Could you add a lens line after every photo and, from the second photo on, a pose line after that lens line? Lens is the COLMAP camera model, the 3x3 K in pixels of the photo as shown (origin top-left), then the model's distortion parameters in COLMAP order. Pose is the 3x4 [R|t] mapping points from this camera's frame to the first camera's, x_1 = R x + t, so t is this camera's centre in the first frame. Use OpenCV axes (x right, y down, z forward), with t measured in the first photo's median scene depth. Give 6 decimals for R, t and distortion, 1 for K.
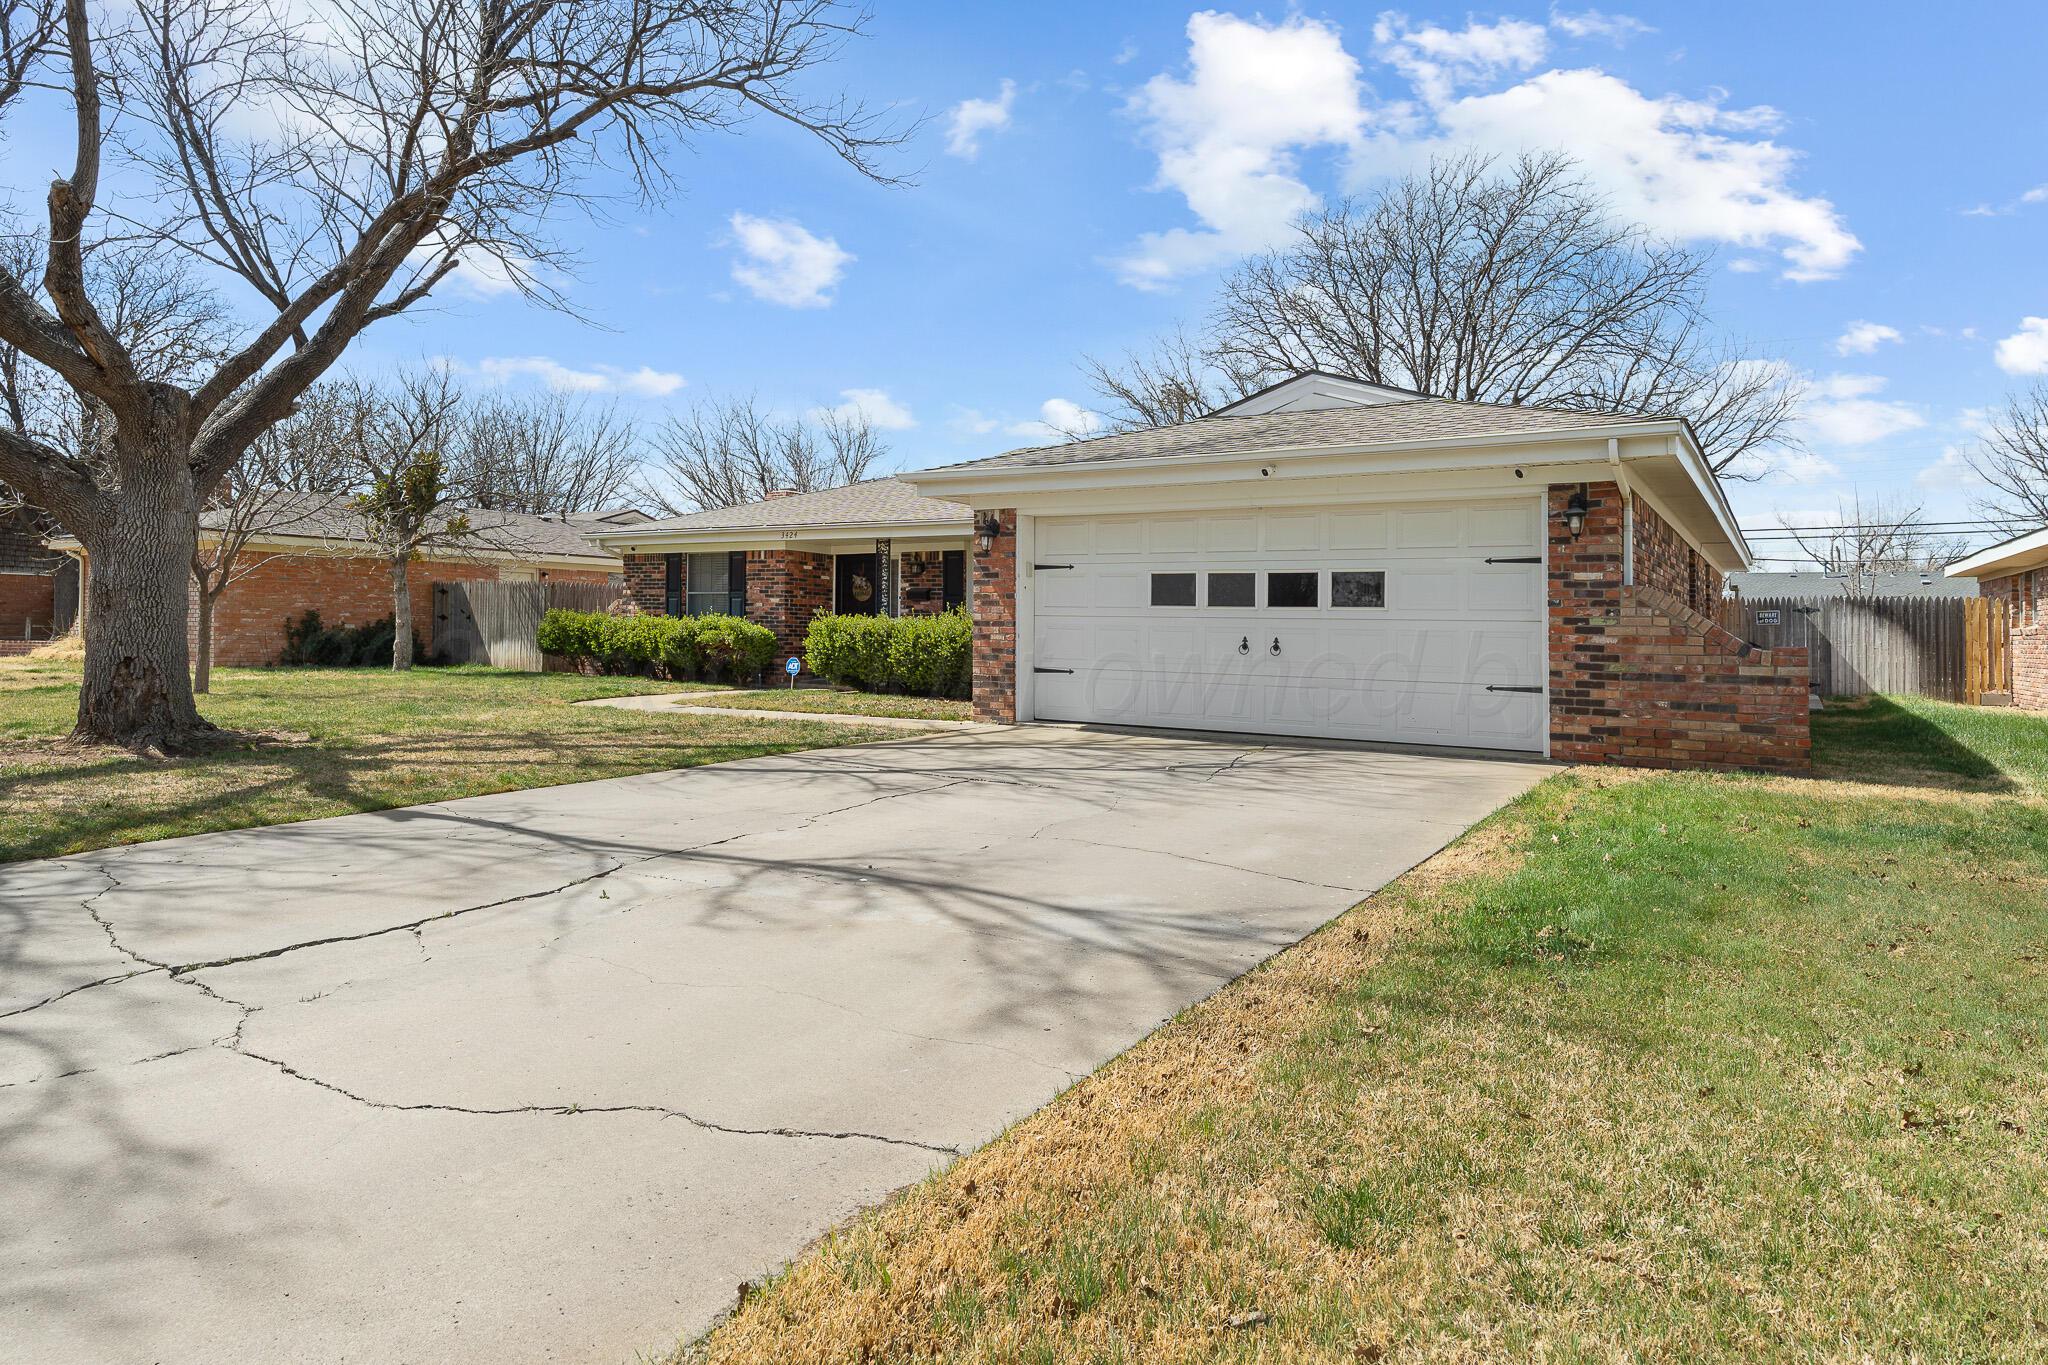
lens RADIAL K [[1138.8, 0, 938.3], [0, 1138.8, 621.0], [0, 0, 1]] dist [0.000893, 0.000083]
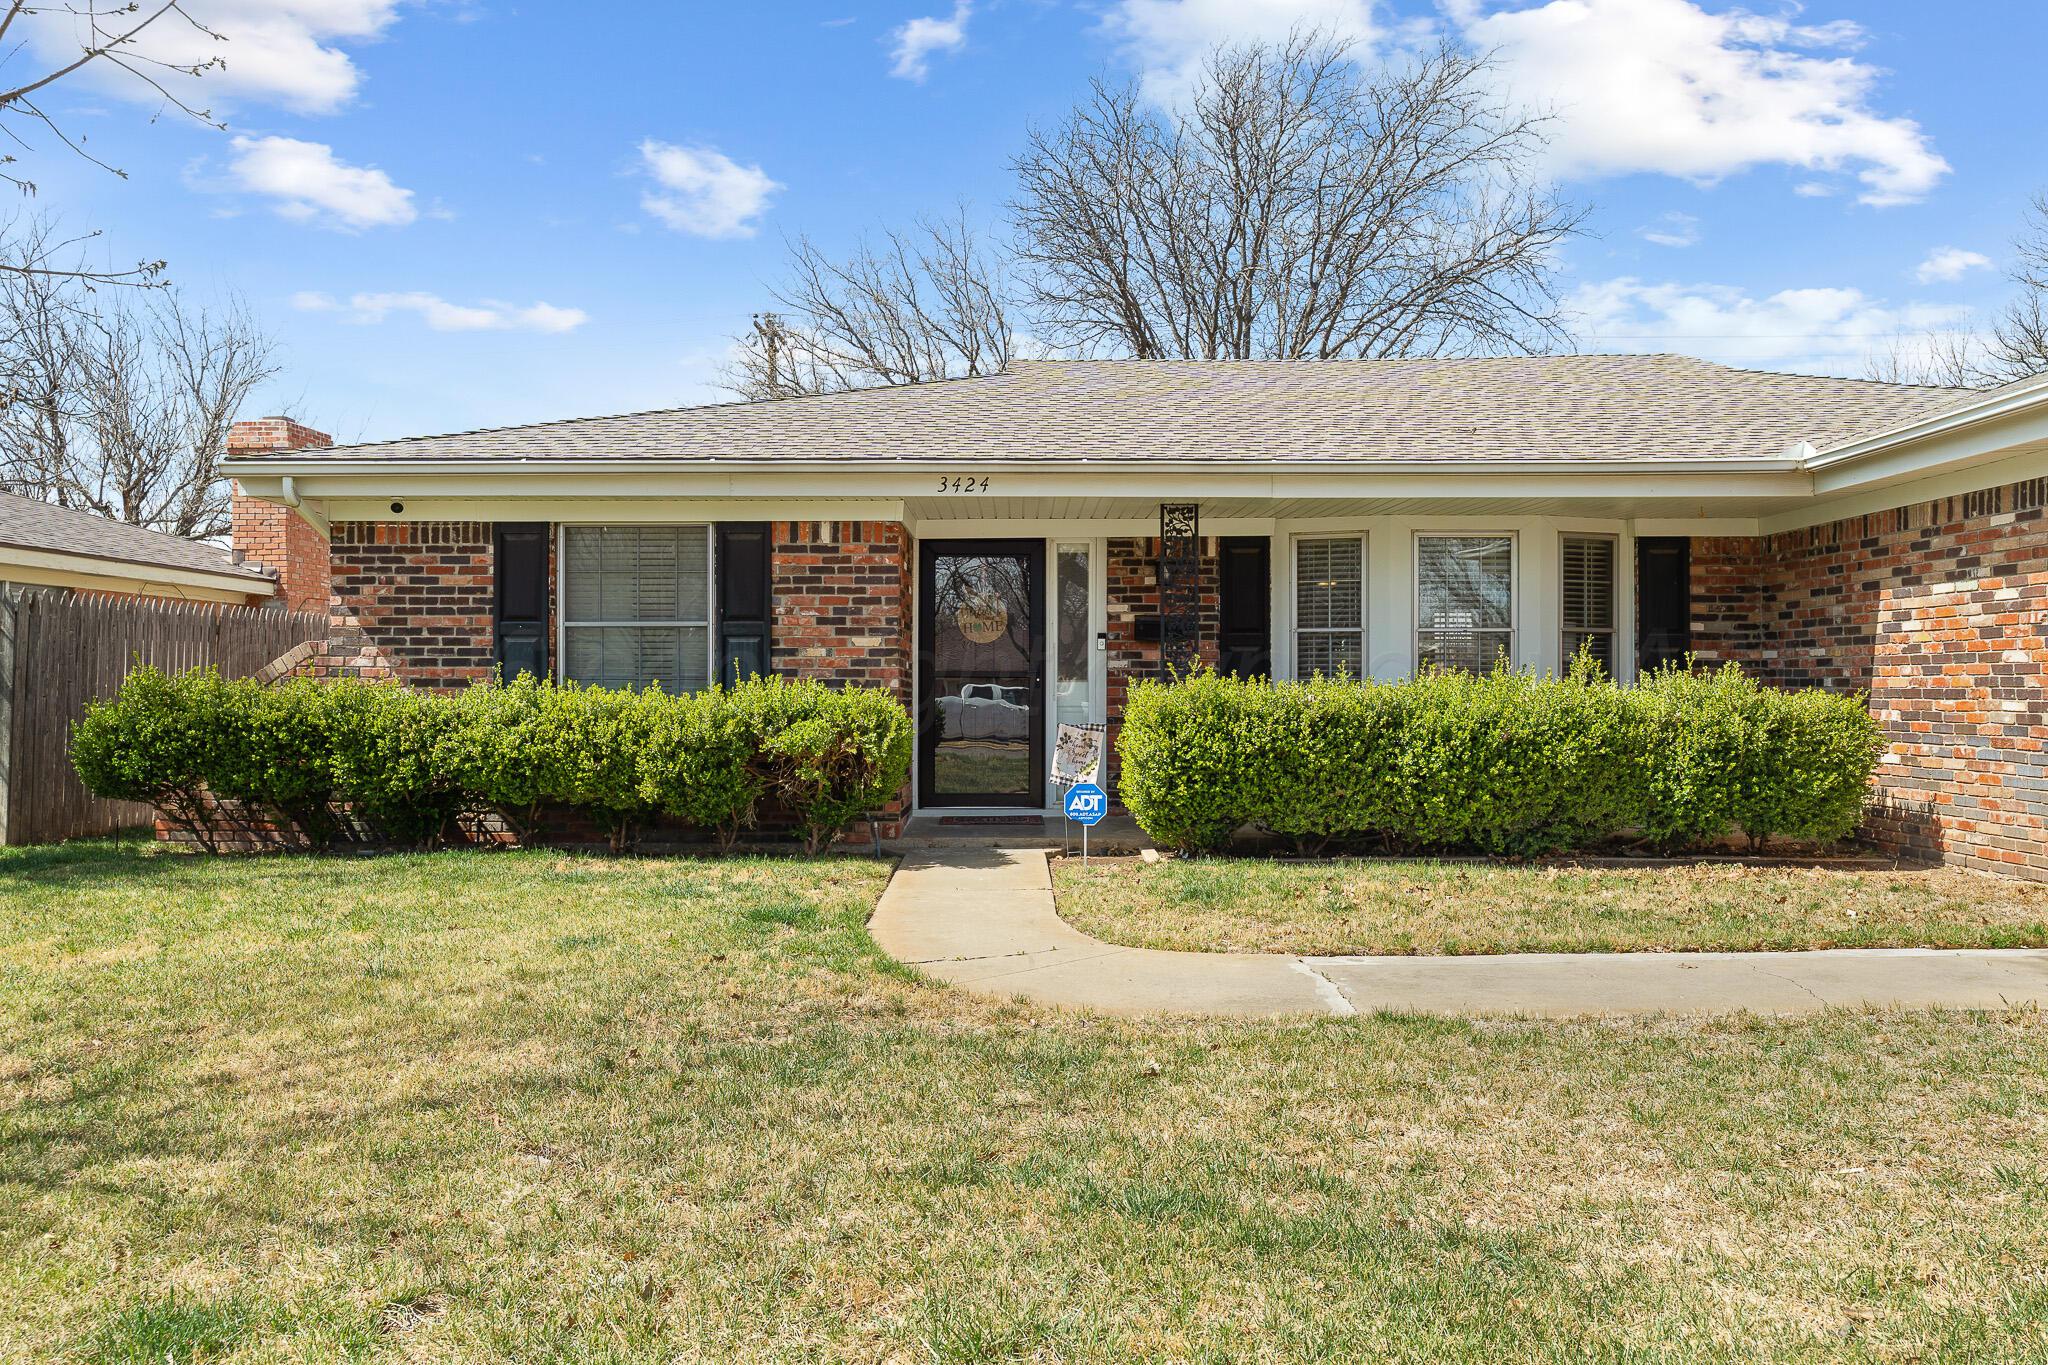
lens RADIAL K [[1489.1, 0, 1024.0], [0, 1489.1, 682.5], [0, 0, 1]] dist [0.006035, -0.000272]
pose [[0.840141, -0.018234, 0.542062, -0.645522], [0.012698, 0.999822, 0.013952, -0.016633], [-0.542220, -0.004839, 0.840223, 0.838483]]
